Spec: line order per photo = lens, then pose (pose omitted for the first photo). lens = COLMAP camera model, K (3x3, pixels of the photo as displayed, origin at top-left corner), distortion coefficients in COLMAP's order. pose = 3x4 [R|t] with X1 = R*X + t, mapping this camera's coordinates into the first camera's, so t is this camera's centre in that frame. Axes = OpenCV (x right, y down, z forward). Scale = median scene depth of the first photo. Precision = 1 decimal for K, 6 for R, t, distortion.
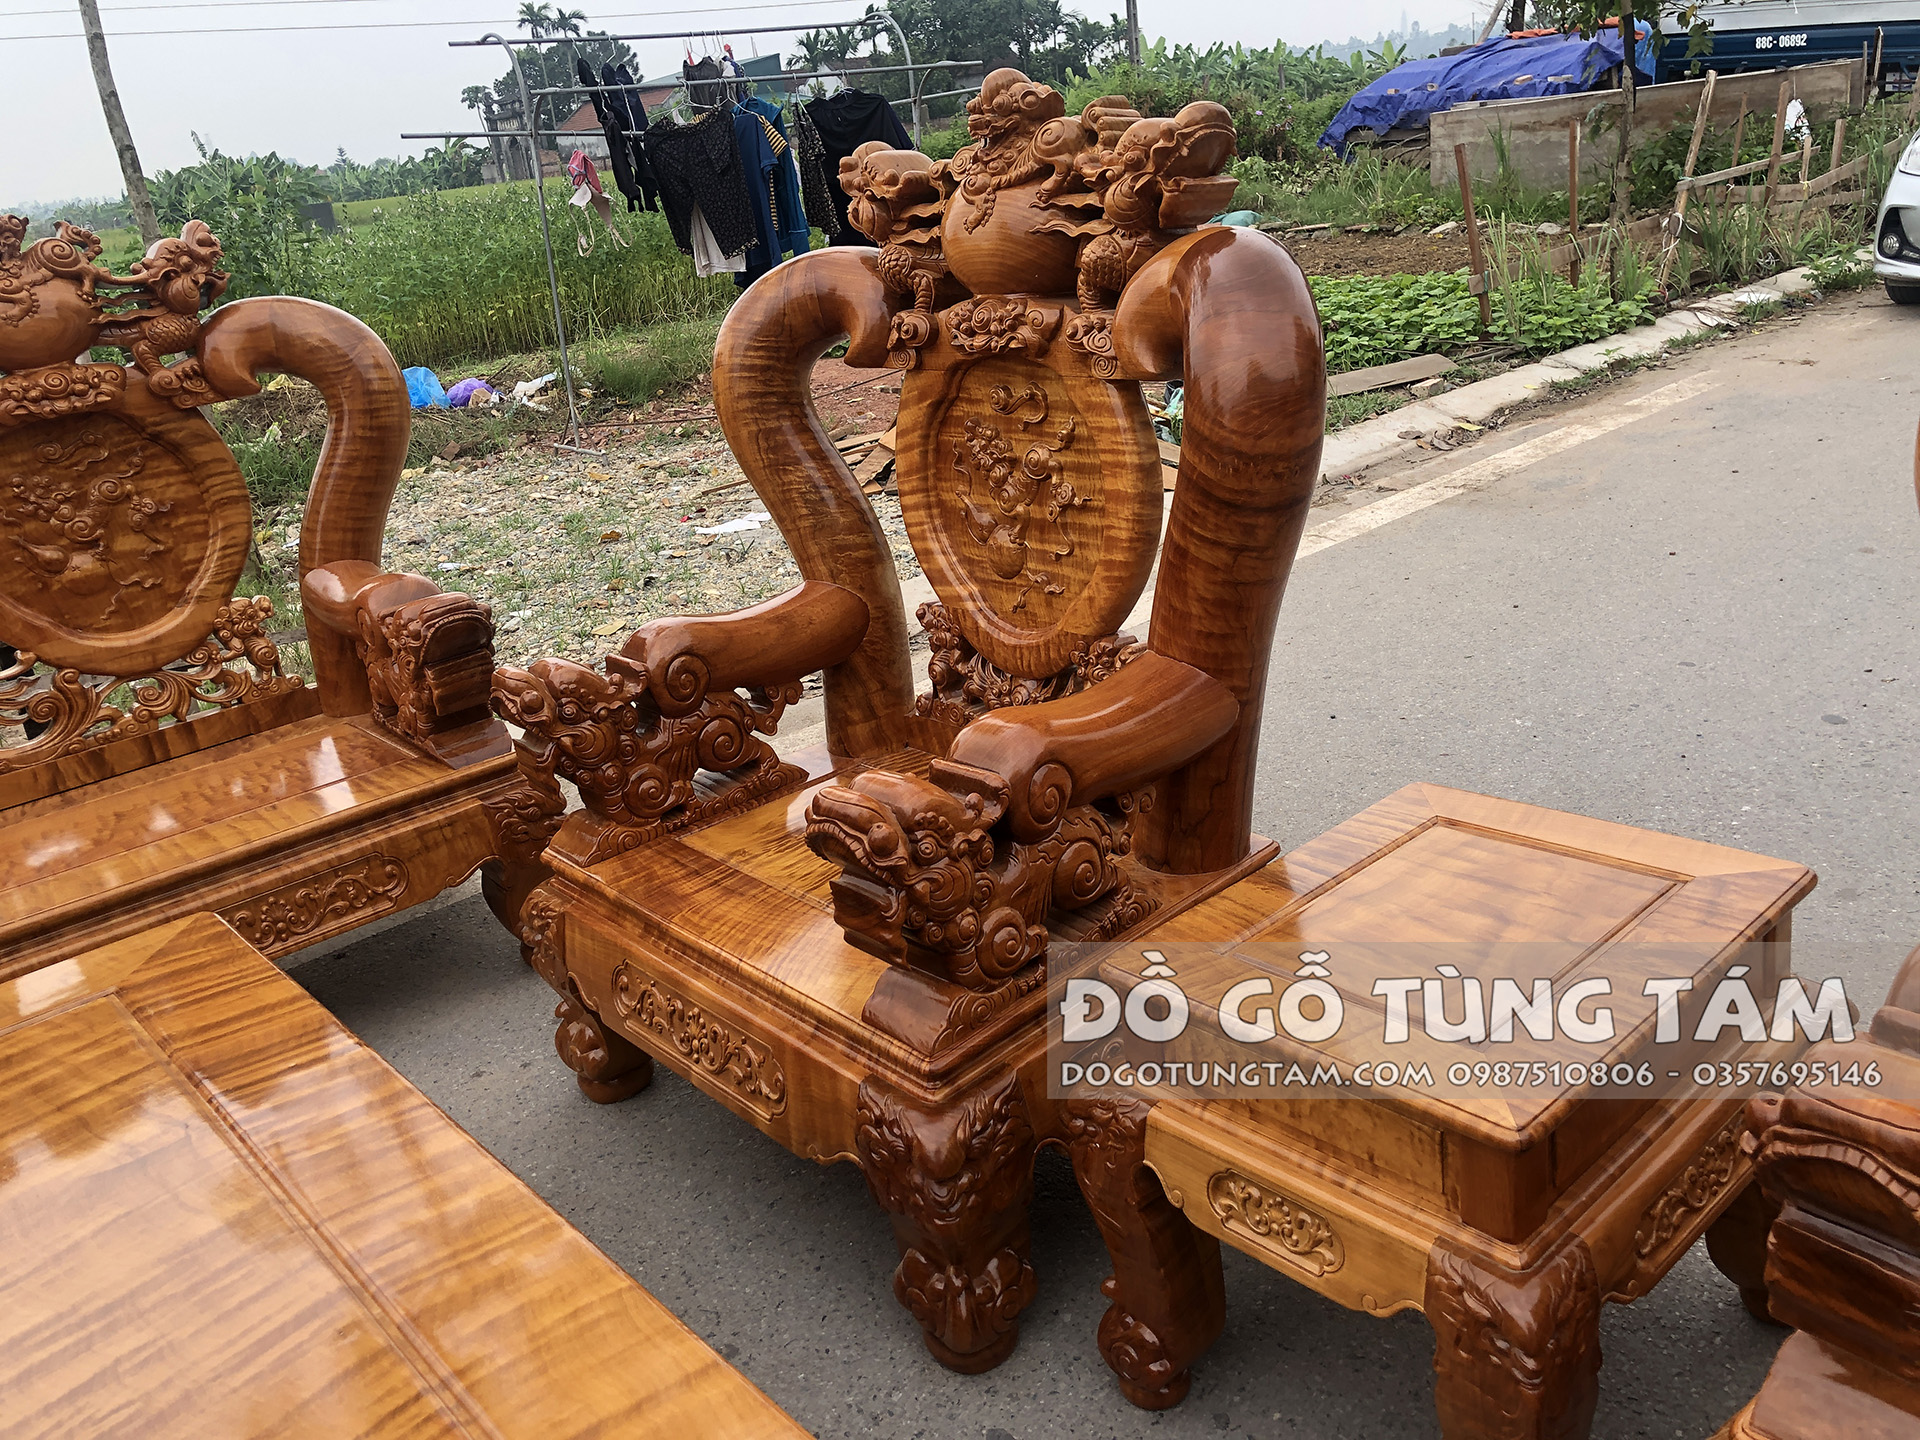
lens RADIAL K [[1587.0, 0, 970.9], [0, 1587.0, 730.2], [0, 0, 1]] dist [0.010044, 0.014159]
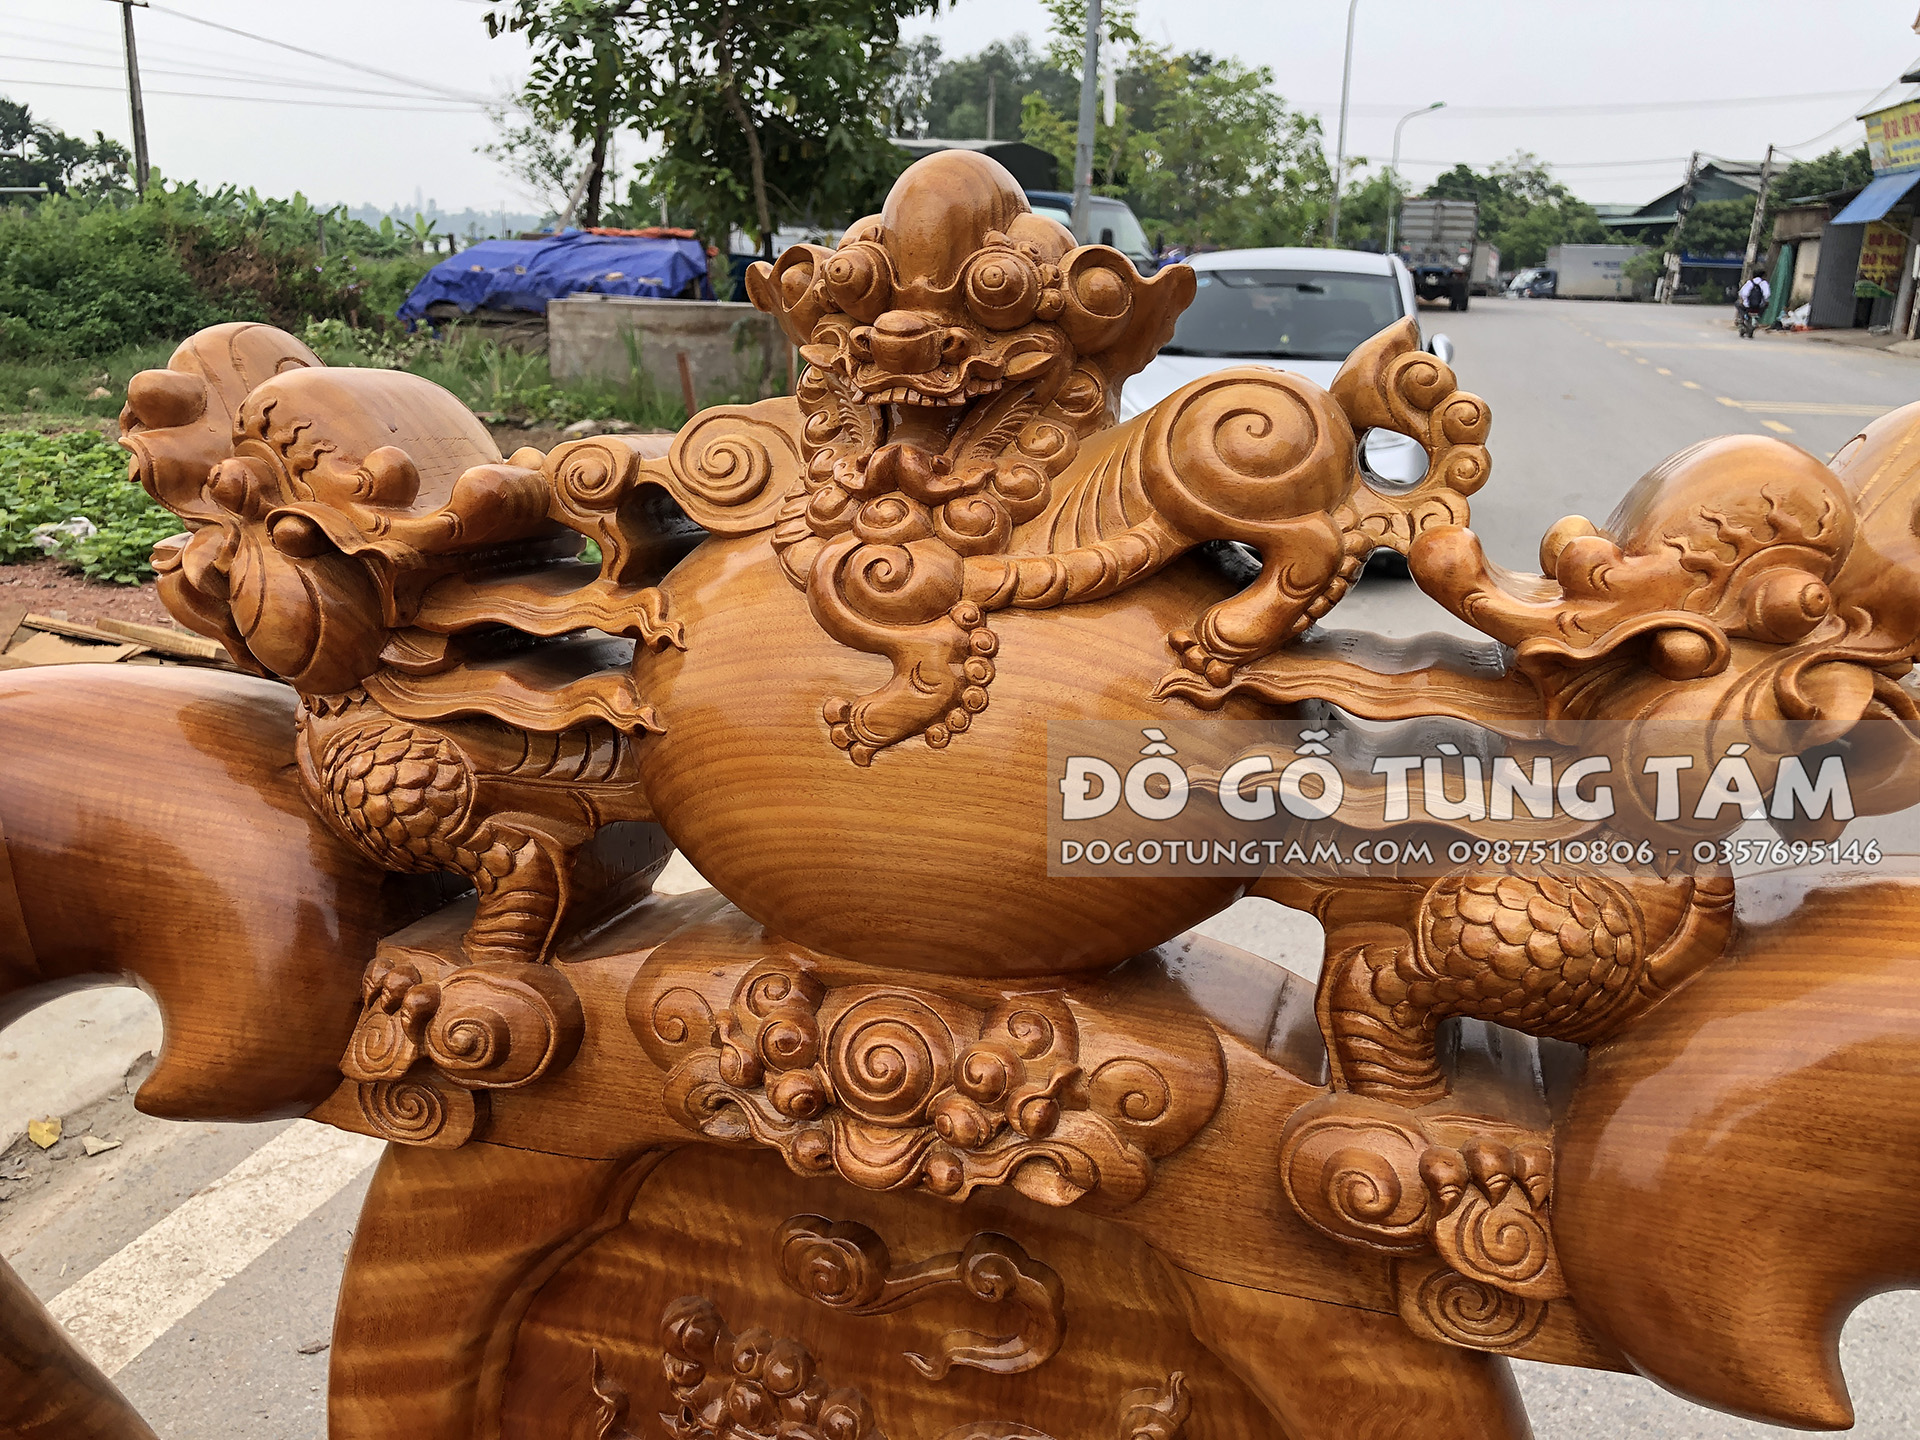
lens RADIAL K [[1587.0, 0, 970.9], [0, 1587.0, 730.2], [0, 0, 1]] dist [0.010044, 0.014159]
pose [[0.832797, -0.021512, 0.553161, -0.022182], [0.077670, 0.993901, -0.078283, -0.052815], [-0.548103, 0.108158, 0.829388, 0.139181]]
